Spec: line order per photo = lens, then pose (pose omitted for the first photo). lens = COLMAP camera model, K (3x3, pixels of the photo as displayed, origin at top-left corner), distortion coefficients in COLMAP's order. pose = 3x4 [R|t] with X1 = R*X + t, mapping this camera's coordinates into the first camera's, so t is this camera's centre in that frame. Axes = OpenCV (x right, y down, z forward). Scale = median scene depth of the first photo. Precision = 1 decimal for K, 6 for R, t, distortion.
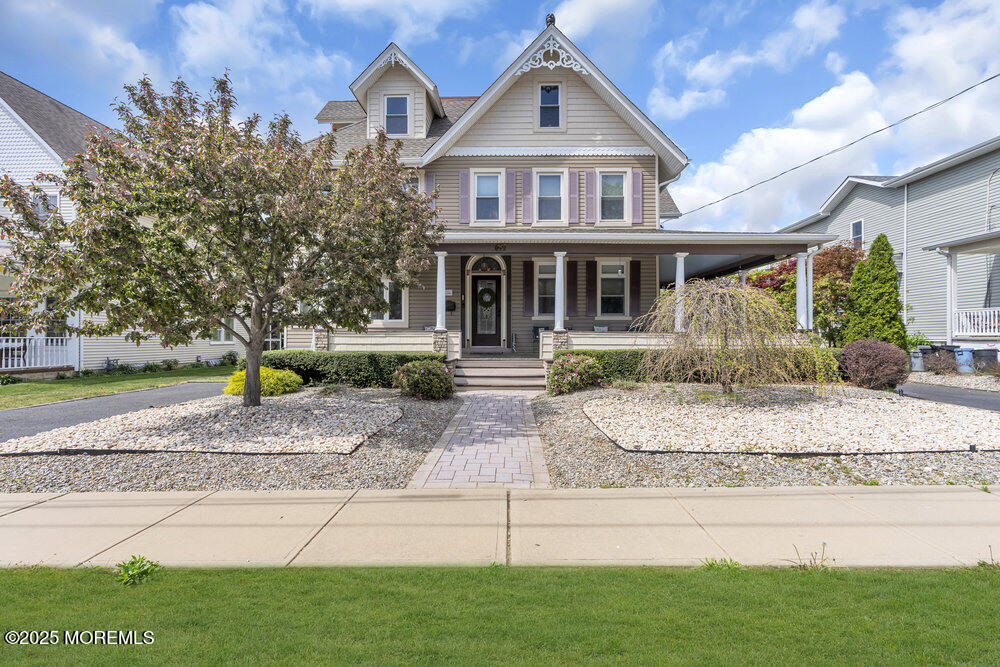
lens RADIAL K [[452.6, 0, 499.6], [0, 452.6, 331.6], [0, 0, 1]] dist [0.002155, 0.000682]
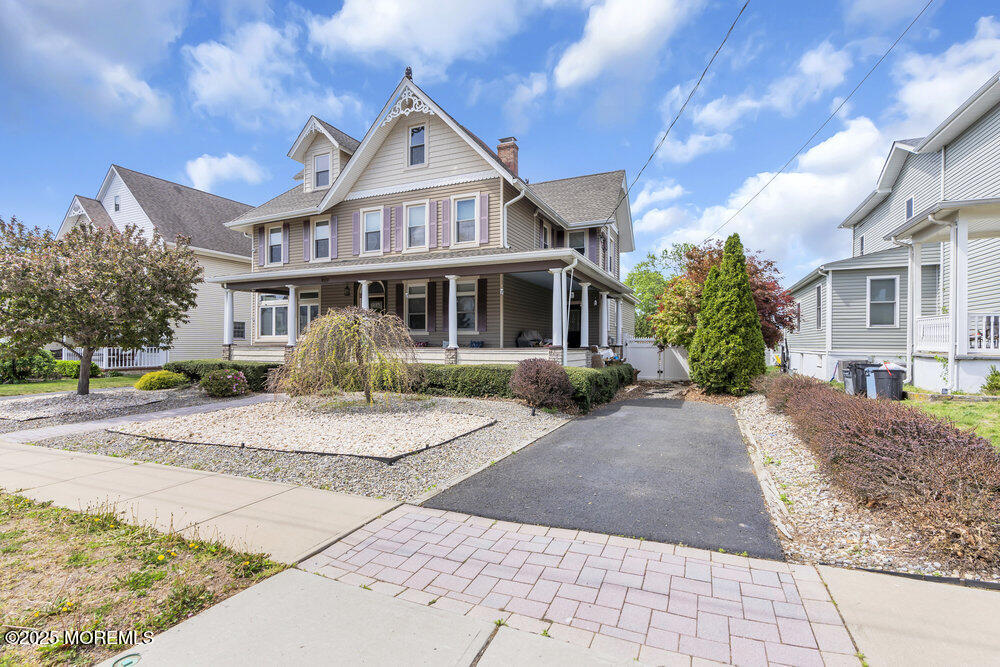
lens RADIAL K [[452.6, 0, 496.5], [0, 452.6, 338.1], [0, 0, 1]] dist [0.002155, 0.000682]
pose [[0.922089, -0.003869, -0.386958, 0.739362], [0.003683, 0.999992, -0.001223, -0.014874], [0.386960, -0.000298, 0.922096, 0.031553]]
